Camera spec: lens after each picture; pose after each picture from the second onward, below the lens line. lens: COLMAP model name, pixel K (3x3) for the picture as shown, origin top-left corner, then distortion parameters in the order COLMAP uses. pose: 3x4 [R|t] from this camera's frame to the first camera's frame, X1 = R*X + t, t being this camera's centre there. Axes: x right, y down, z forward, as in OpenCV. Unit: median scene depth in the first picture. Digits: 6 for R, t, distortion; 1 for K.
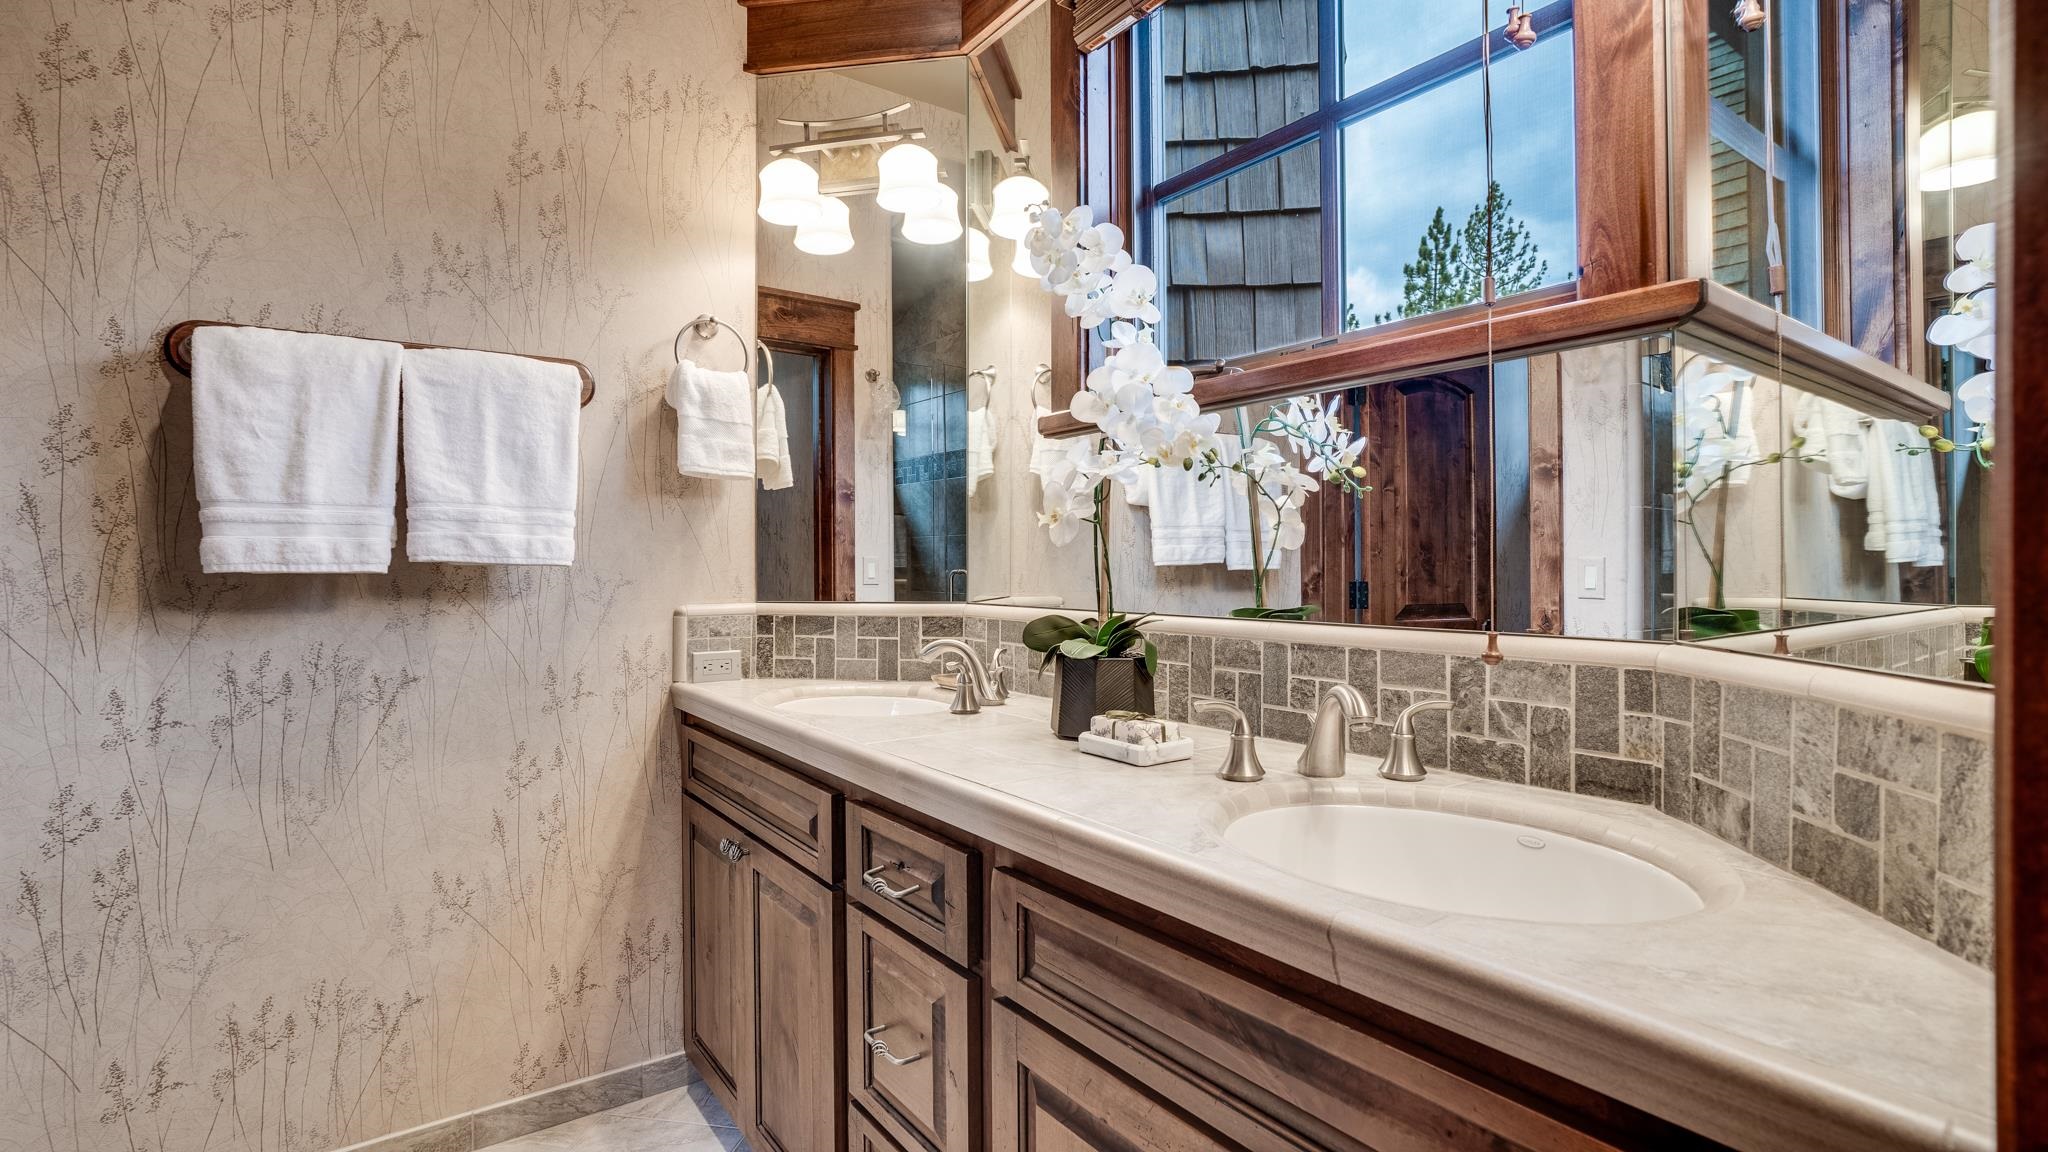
lens RADIAL K [[943.8, 0, 1026.4], [0, 943.8, 573.1], [0, 0, 1]] dist [-0.013131, 0.001024]
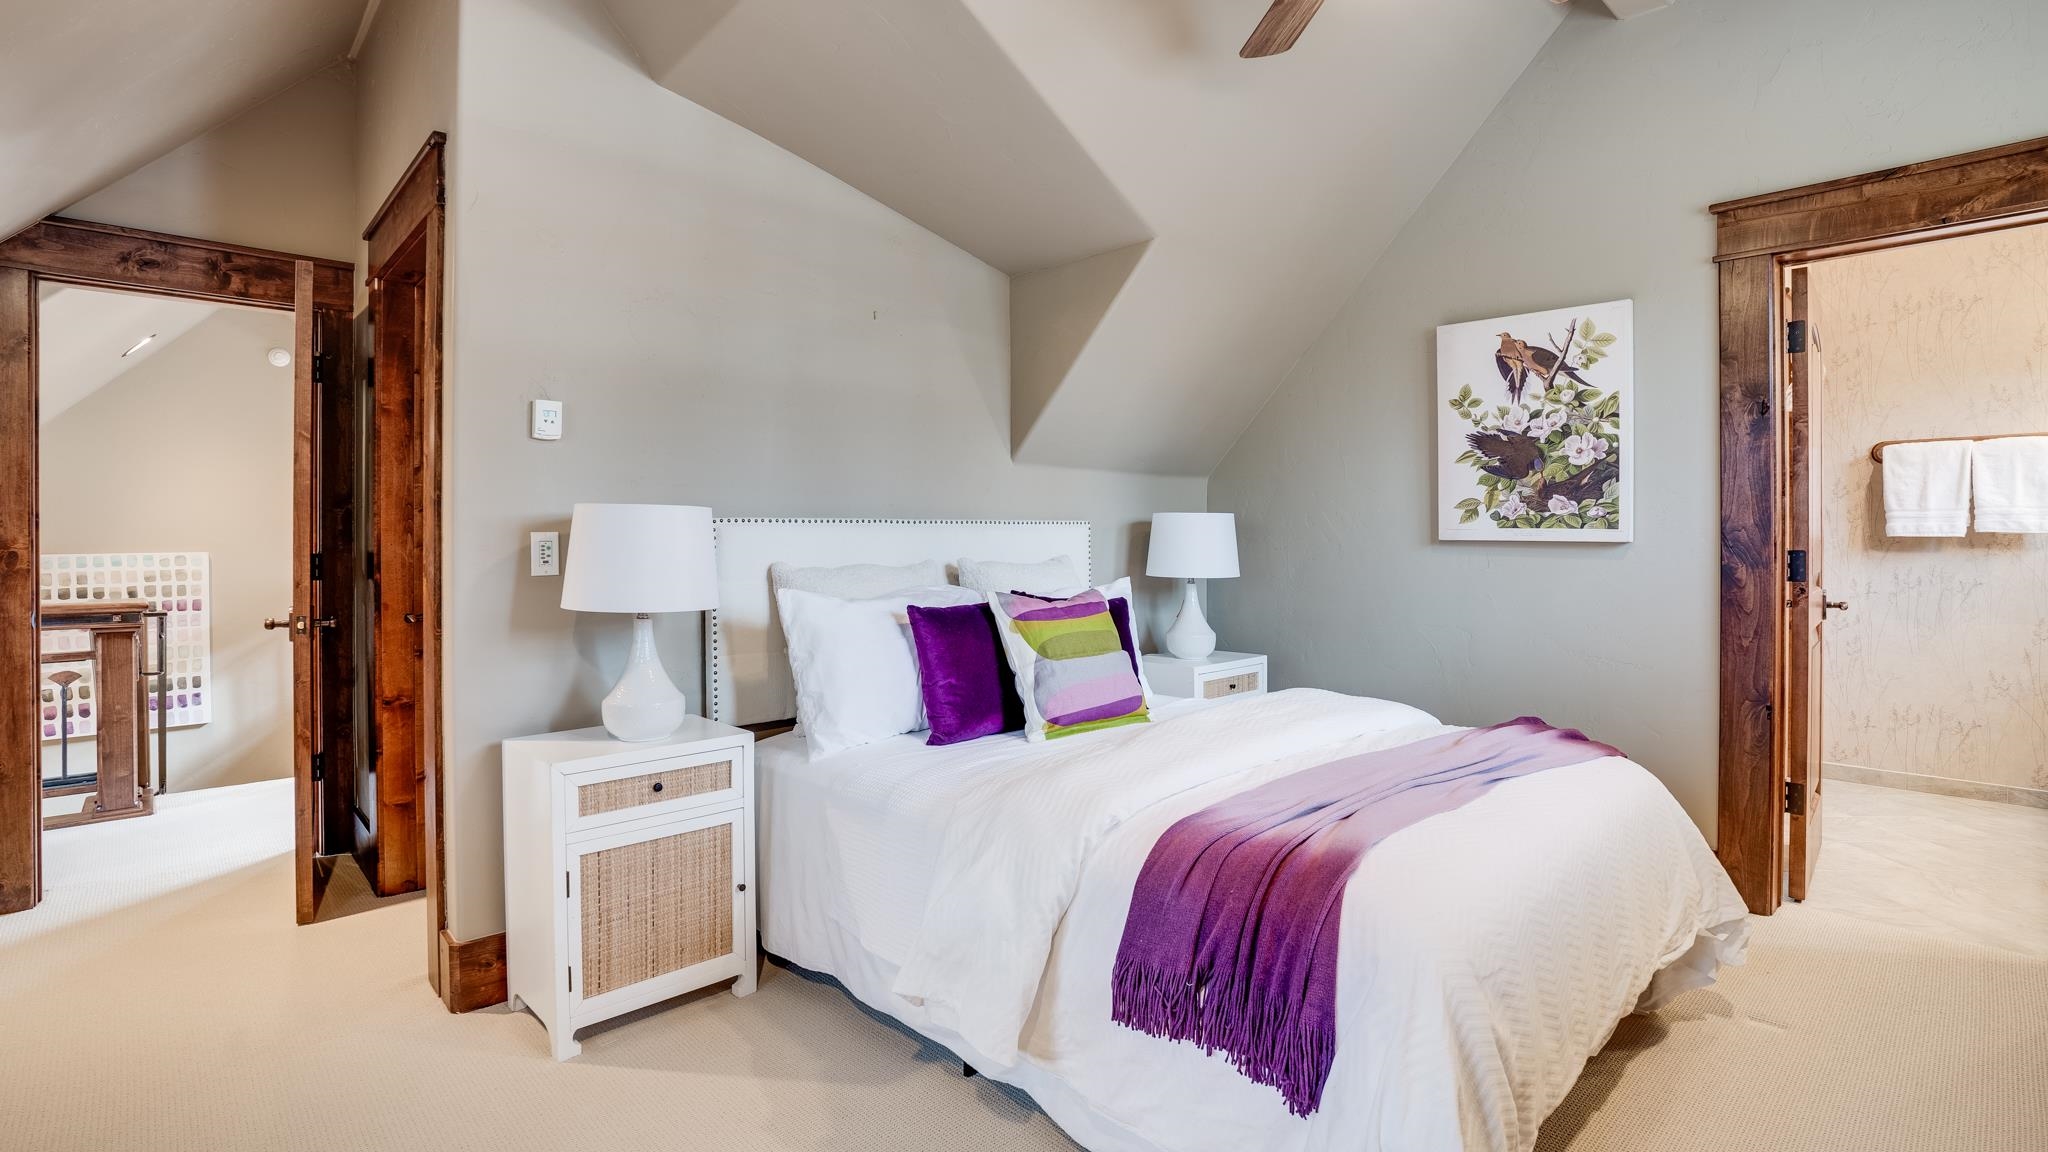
lens RADIAL K [[943.9, 0, 1052.8], [0, 943.9, 536.9], [0, 0, 1]] dist [-0.003356, 0.000136]
pose [[0.130415, 0.010461, -0.991404, 1.420020], [0.001030, 0.999942, 0.010686, -0.029547], [0.991459, -0.002415, 0.130396, -1.646790]]
